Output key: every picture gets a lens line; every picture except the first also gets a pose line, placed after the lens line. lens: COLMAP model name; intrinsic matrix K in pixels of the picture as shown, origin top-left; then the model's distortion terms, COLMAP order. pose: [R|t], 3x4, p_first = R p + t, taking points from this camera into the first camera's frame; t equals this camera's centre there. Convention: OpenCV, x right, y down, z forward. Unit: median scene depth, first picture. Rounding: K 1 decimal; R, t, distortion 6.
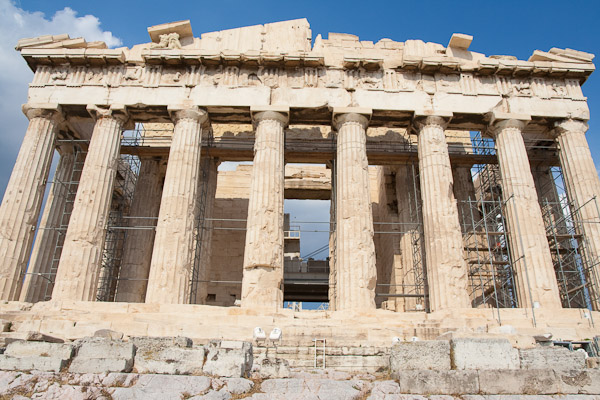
lens RADIAL K [[413.2, 0, 300.0], [0, 413.2, 200.0], [0, 0, 1]] dist [-0.059173, 0.004931]
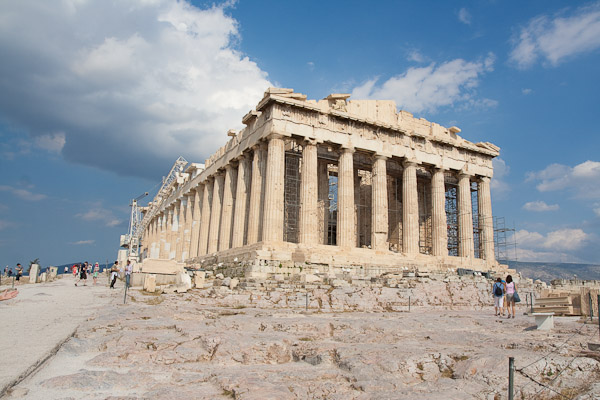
lens RADIAL K [[413.2, 0, 300.0], [0, 413.2, 200.0], [0, 0, 1]] dist [-0.059173, 0.004931]
pose [[0.902247, 0.115542, 0.415451, -1.200059], [-0.188859, 0.971998, 0.139826, -0.199932], [-0.387662, -0.204619, 0.898804, -0.667502]]
